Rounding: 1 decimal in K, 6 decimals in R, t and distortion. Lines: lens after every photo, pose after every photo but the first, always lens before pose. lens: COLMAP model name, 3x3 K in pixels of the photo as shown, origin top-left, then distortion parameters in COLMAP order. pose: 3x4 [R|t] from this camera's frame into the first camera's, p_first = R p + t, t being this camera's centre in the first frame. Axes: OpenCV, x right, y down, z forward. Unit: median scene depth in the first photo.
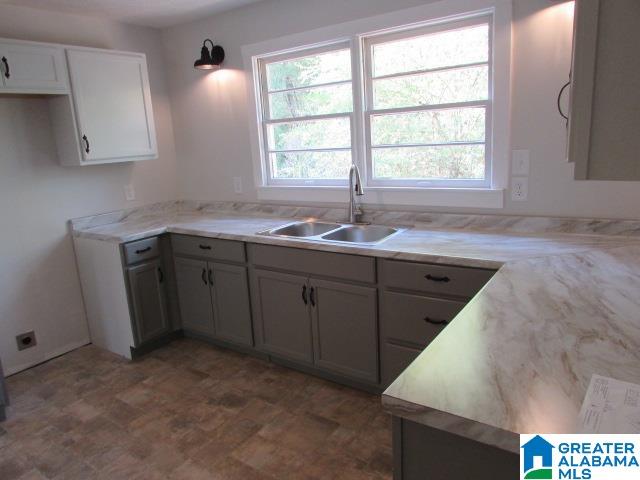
lens RADIAL K [[456.6, 0, 319.2], [0, 456.6, 239.1], [0, 0, 1]] dist [-0.029722, 0.010627]
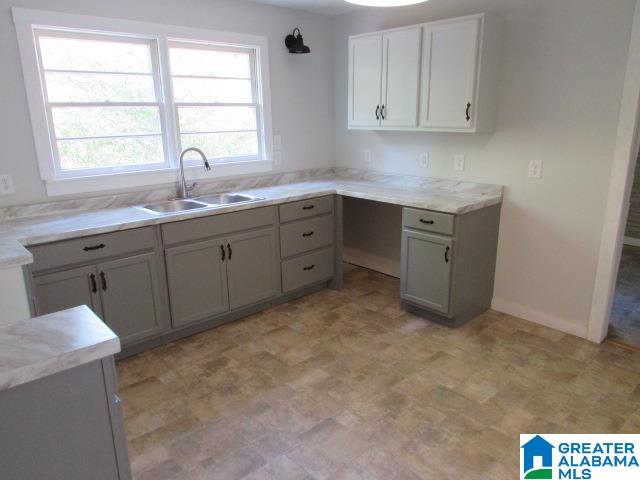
lens RADIAL K [[456.6, 0, 319.7], [0, 456.6, 236.3], [0, 0, 1]] dist [-0.029722, 0.010627]
pose [[0.213161, -0.191876, 0.957991, -1.030359], [0.216882, 0.965355, 0.145093, -0.035915], [-0.952641, 0.176842, 0.247390, 0.414673]]
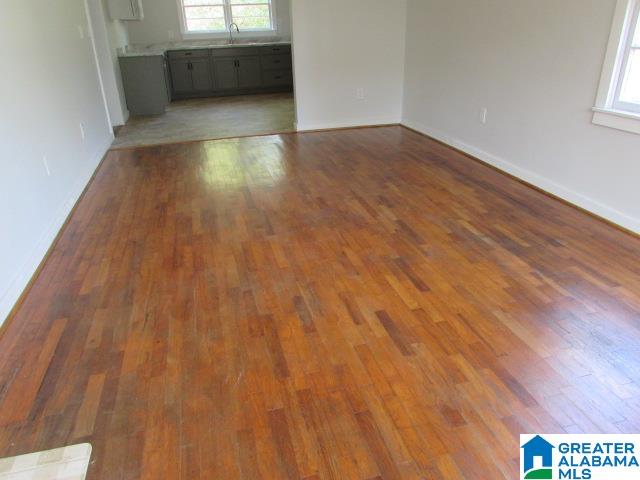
lens RADIAL K [[456.6, 0, 319.3], [0, 456.6, 237.7], [0, 0, 1]] dist [-0.029722, 0.010627]
pose [[0.639241, -0.290765, 0.711918, -2.120918], [0.161216, 0.955861, 0.245640, 0.559688], [-0.751918, -0.042251, 0.657901, -1.492708]]
